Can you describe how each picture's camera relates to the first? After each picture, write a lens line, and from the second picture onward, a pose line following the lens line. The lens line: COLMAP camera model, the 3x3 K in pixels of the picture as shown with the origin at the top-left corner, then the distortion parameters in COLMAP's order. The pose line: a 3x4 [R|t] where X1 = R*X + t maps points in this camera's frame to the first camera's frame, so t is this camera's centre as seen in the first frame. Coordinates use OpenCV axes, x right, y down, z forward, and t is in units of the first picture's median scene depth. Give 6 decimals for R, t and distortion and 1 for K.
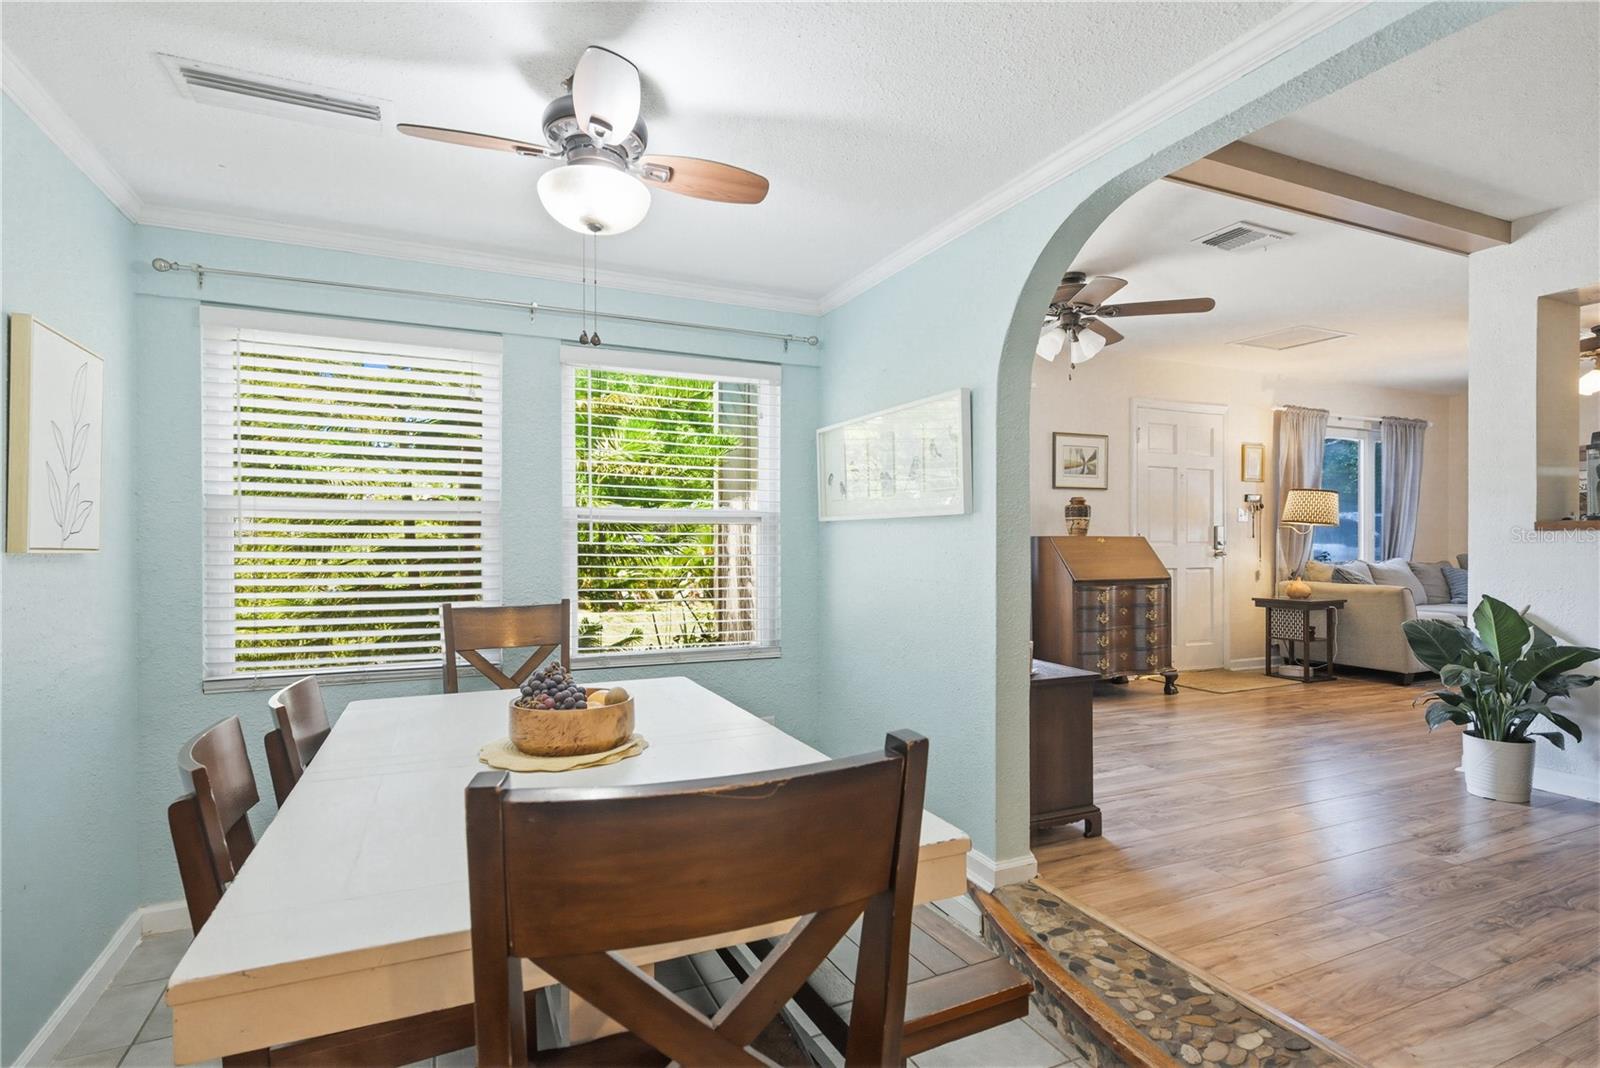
lens RADIAL K [[802.3, 0, 799.1], [0, 802.3, 541.8], [0, 0, 1]] dist [0.001741, -0.000675]
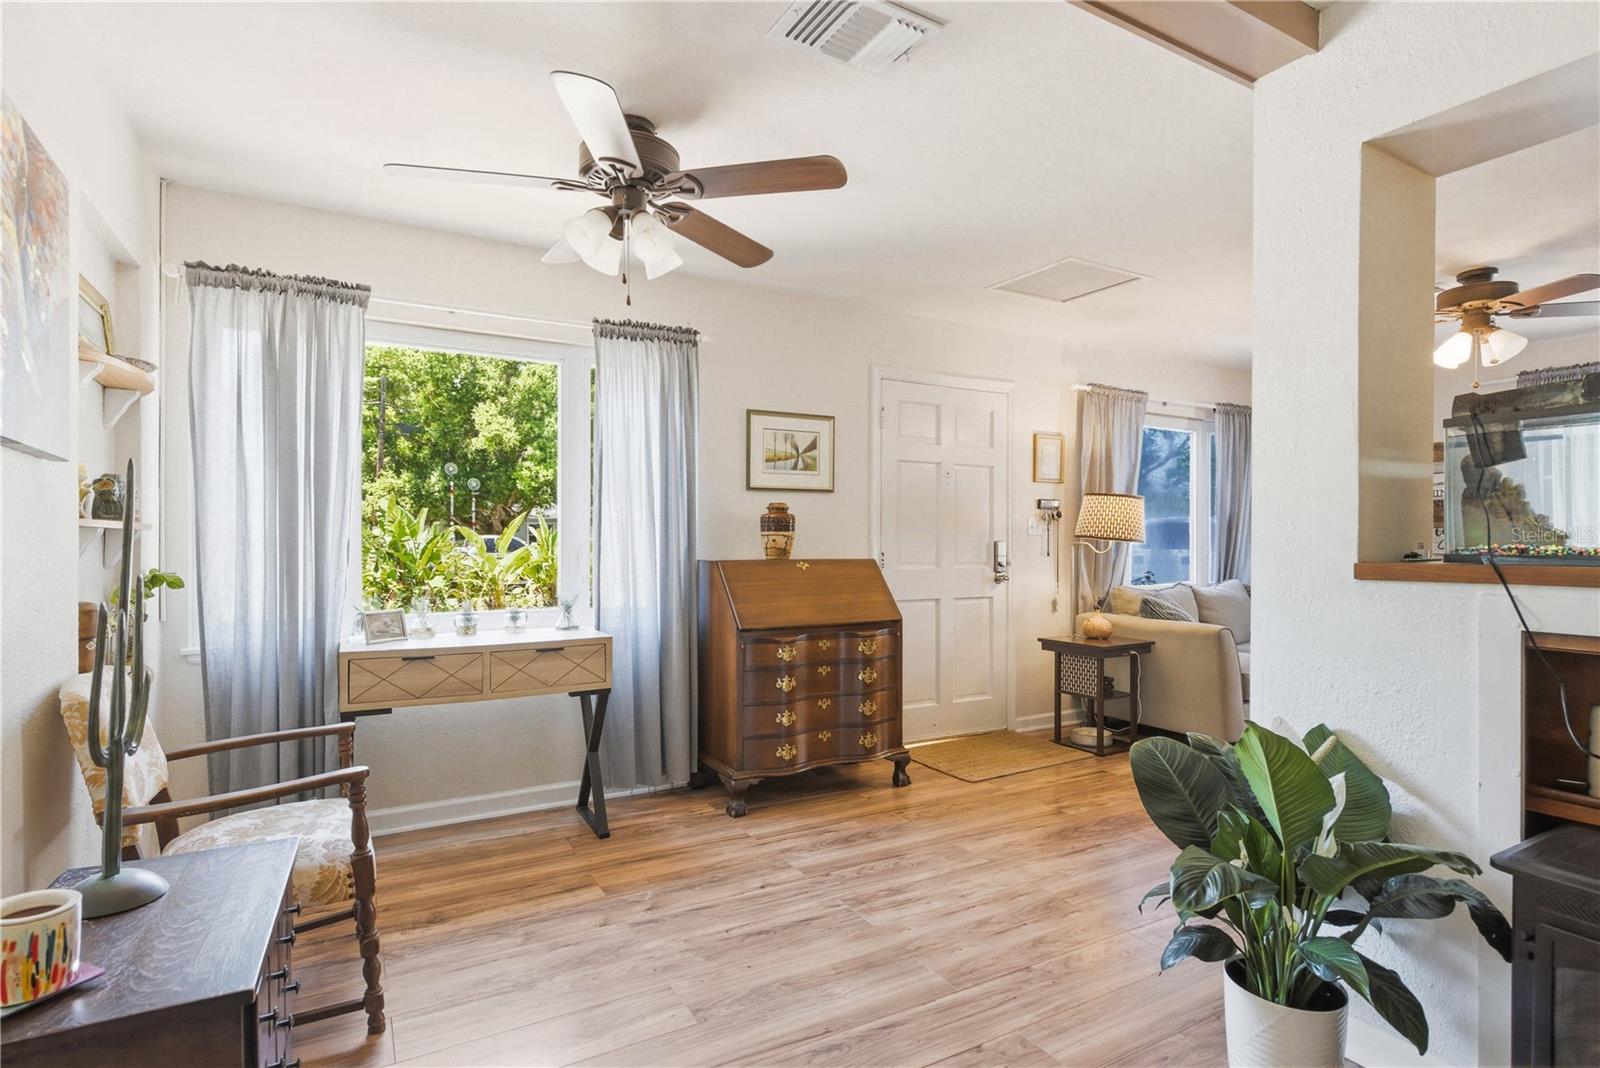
lens RADIAL K [[802.3, 0, 799.1], [0, 802.3, 541.8], [0, 0, 1]] dist [0.001741, -0.000675]
pose [[0.995791, 0.003155, 0.091597, 0.295060], [-0.003614, 0.999982, 0.004850, -0.024654], [-0.091580, -0.005161, 0.995784, 0.296602]]
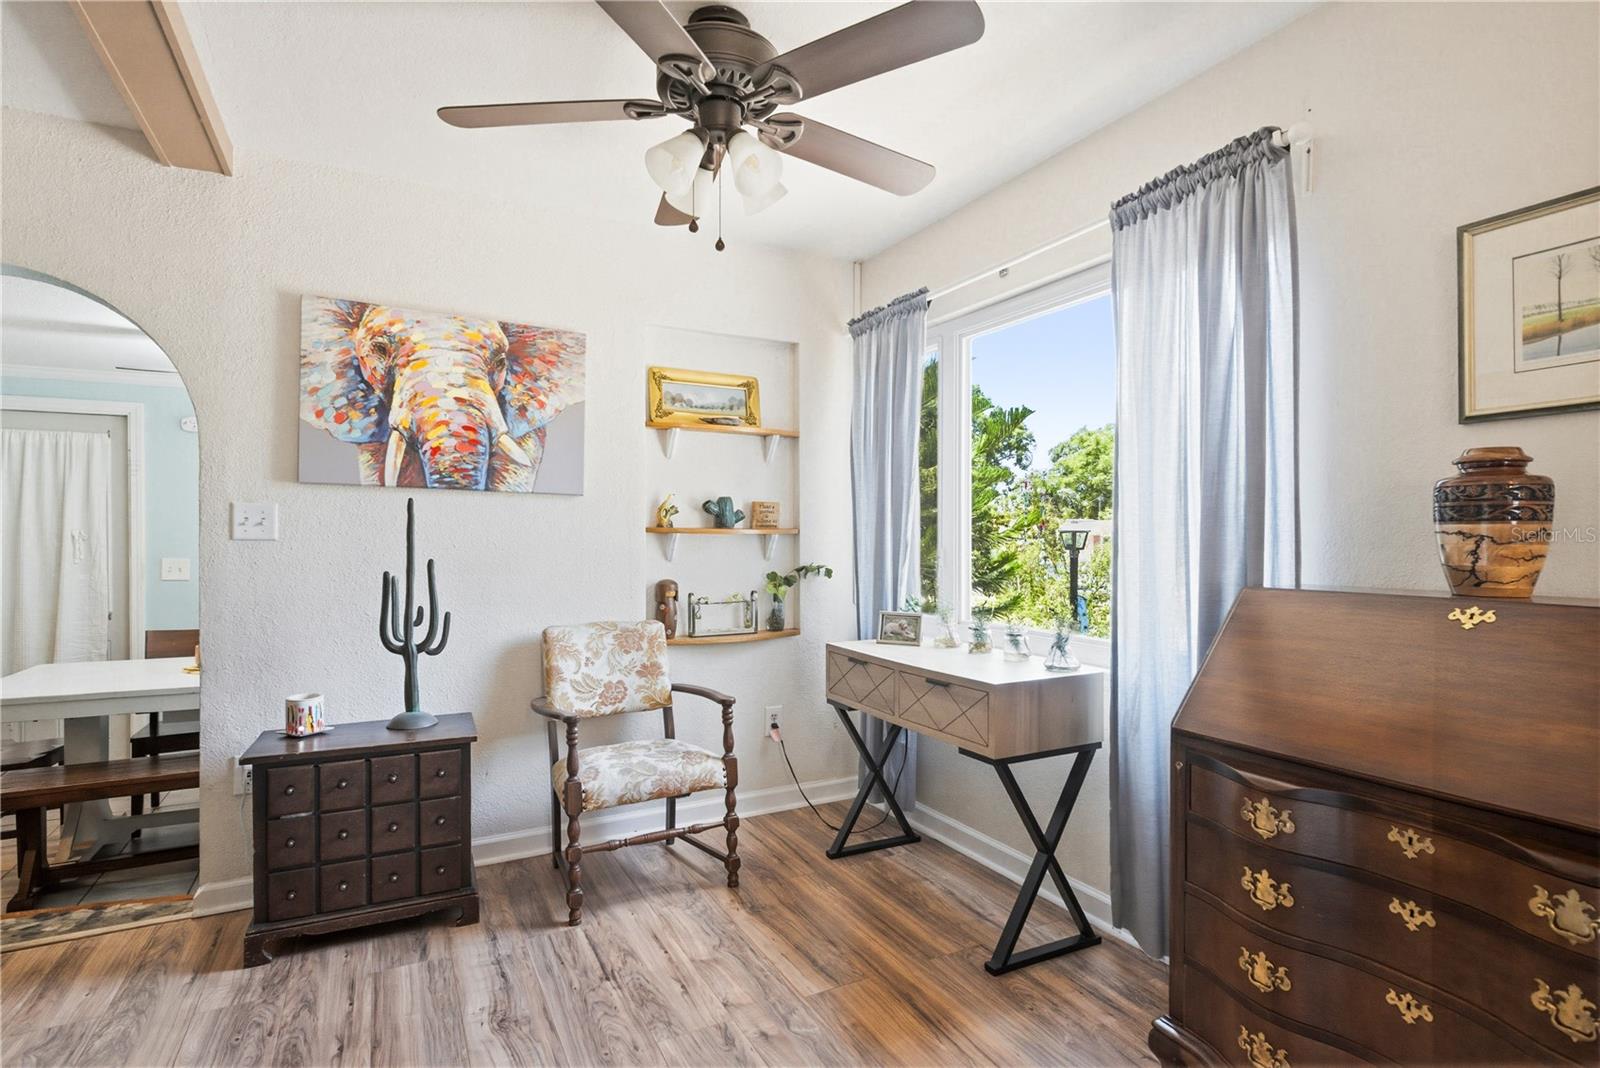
lens RADIAL K [[802.3, 0, 799.1], [0, 802.3, 541.8], [0, 0, 1]] dist [0.001741, -0.000675]
pose [[0.057861, 0.006526, -0.998303, 0.584891], [-0.001030, 0.999978, 0.006478, -0.025625], [0.998324, 0.000653, 0.057866, 0.738566]]
